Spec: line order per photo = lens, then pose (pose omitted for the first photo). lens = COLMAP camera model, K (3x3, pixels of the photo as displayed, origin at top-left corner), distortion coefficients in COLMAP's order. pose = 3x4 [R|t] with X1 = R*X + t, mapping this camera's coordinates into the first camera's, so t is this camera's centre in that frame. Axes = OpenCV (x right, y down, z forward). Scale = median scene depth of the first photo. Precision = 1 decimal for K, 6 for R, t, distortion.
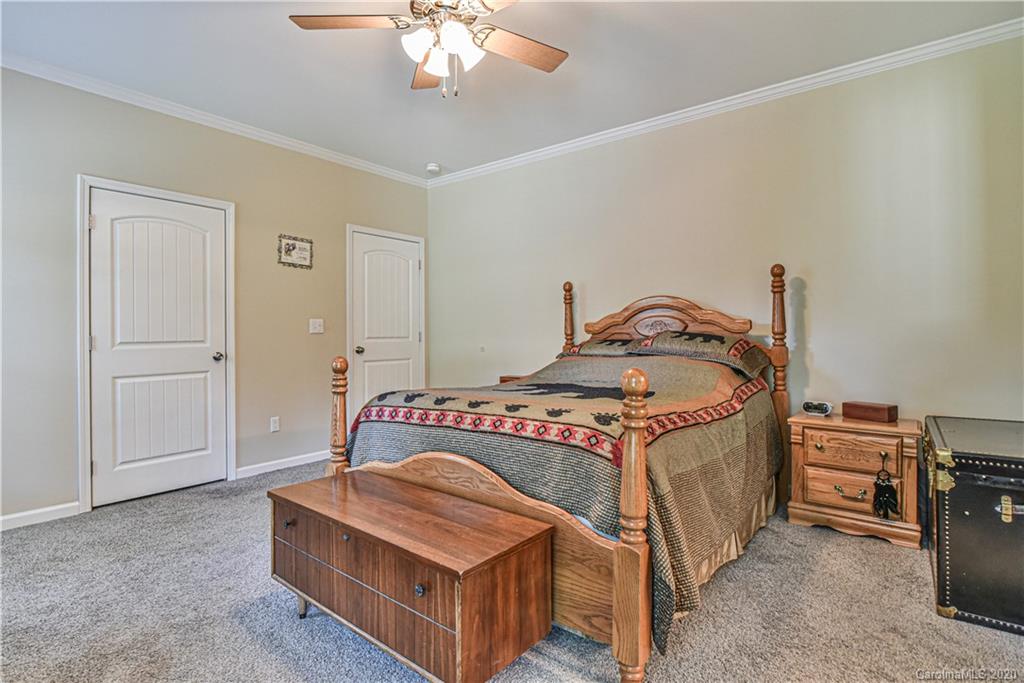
lens RADIAL K [[499.9, 0, 511.6], [0, 499.9, 334.0], [0, 0, 1]] dist [-0.019398, 0.000173]
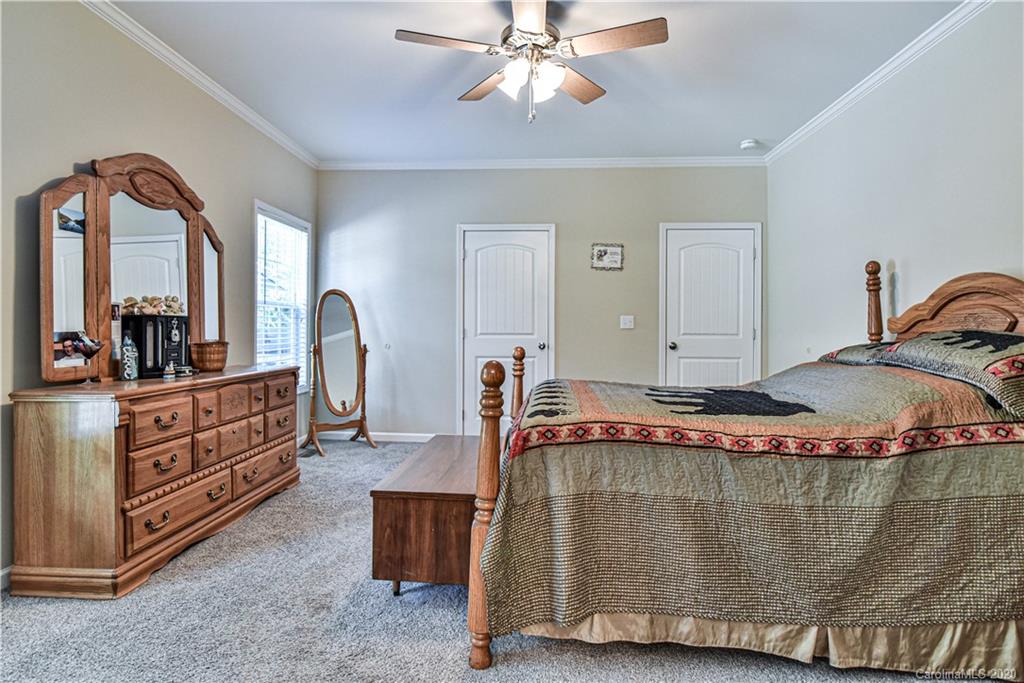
lens RADIAL K [[522.9, 0, 511.0], [0, 522.9, 337.3], [0, 0, 1]] dist [-0.020070, 0.000339]
pose [[0.575451, 0.022493, -0.817527, 0.421480], [-0.011929, 0.999746, 0.019110, -0.001779], [0.817749, -0.001244, 0.575573, 0.138299]]
